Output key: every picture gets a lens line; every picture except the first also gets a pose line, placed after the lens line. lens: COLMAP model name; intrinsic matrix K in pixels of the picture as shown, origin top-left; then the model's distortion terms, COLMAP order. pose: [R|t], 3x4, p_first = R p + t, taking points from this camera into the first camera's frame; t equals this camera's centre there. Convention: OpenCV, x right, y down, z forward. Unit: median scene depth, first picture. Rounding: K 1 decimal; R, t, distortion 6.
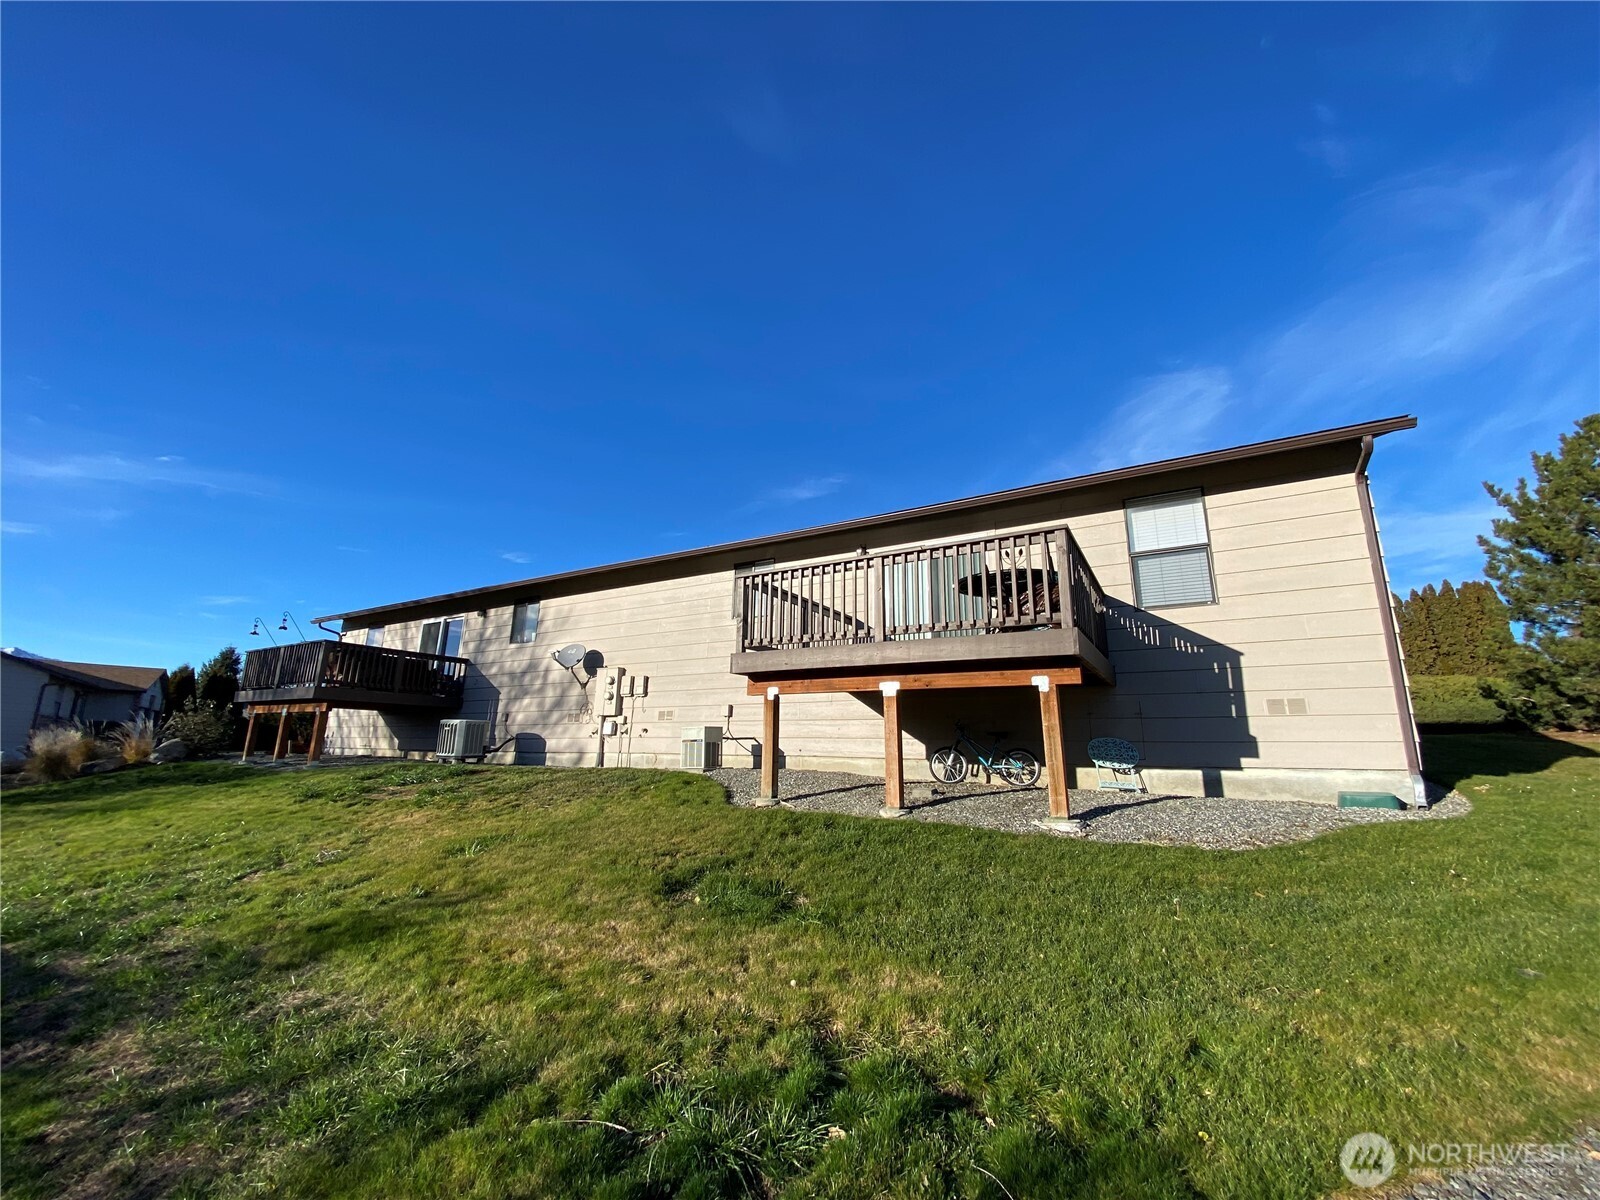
lens RADIAL K [[643.8, 0, 814.5], [0, 643.8, 601.4], [0, 0, 1]] dist [0.000440, -0.012303]
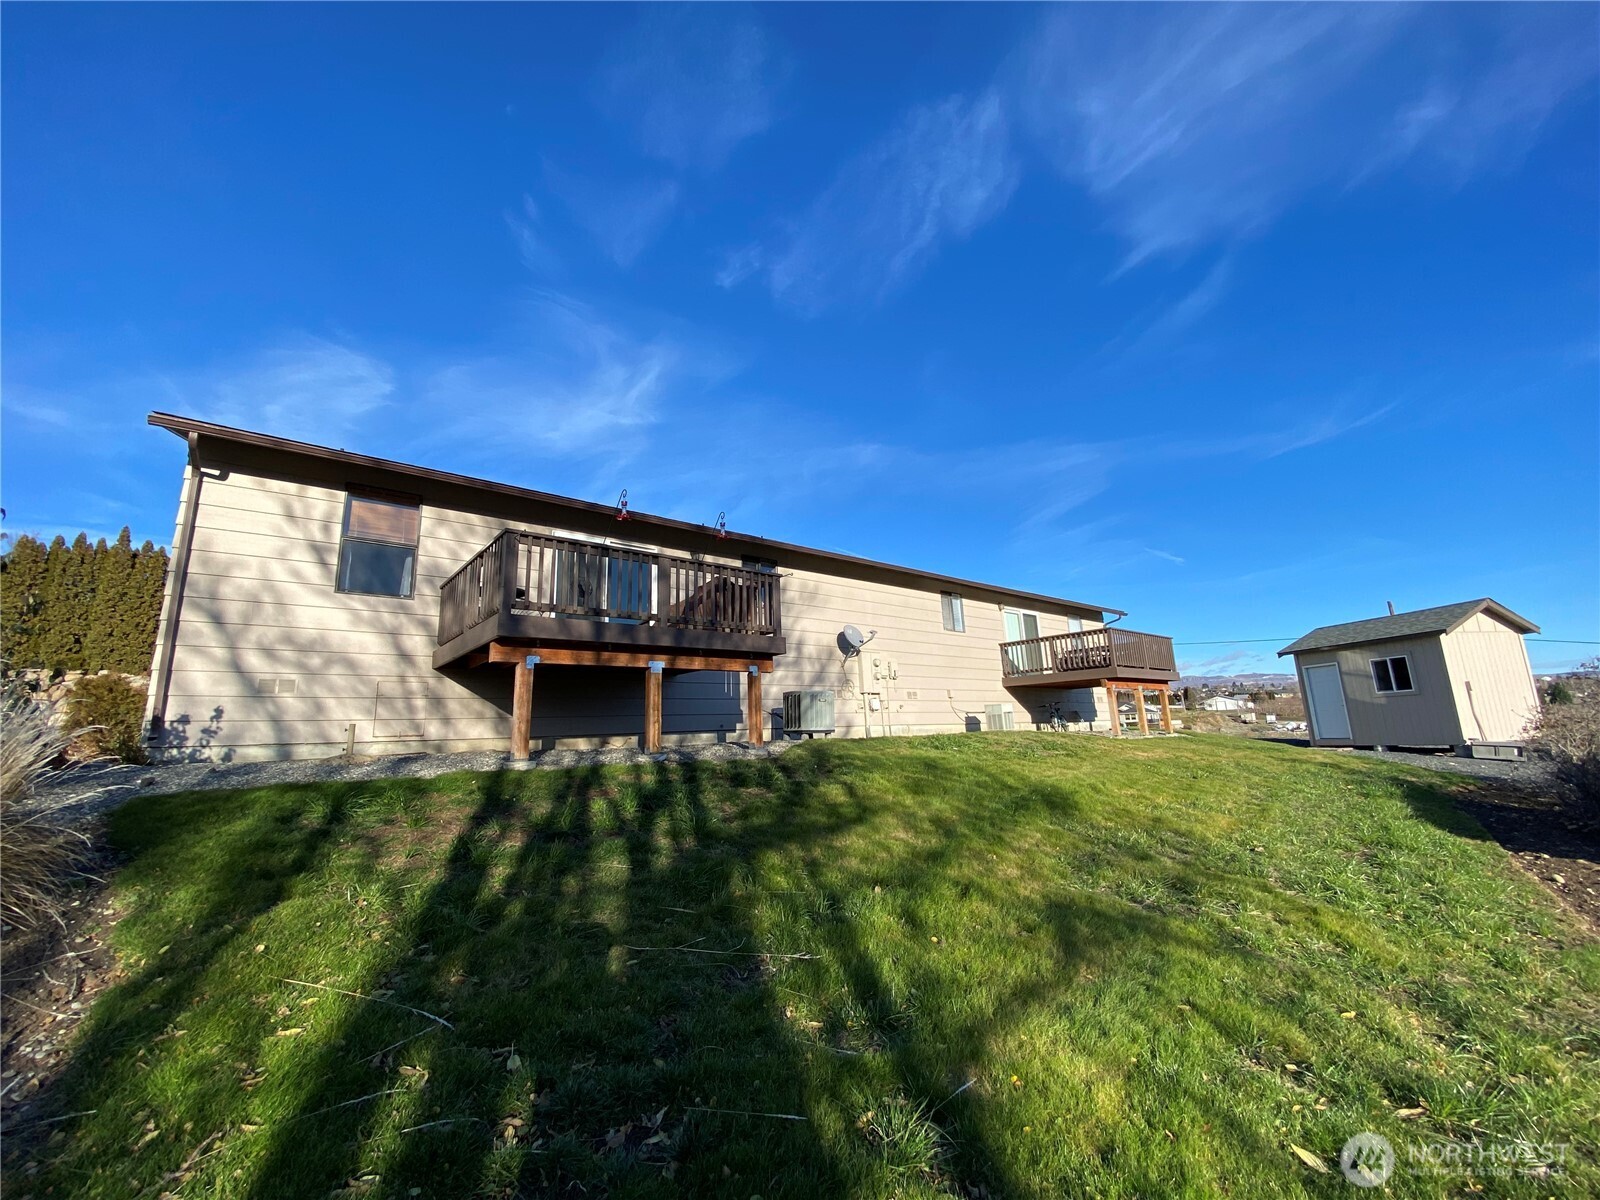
lens RADIAL K [[643.8, 0, 814.5], [0, 643.8, 601.4], [0, 0, 1]] dist [0.000440, -0.012303]
pose [[0.334361, 0.171472, 0.926715, -1.395457], [-0.167113, 0.978514, -0.120761, 0.168216], [-0.927510, -0.114488, 0.355833, 0.683496]]
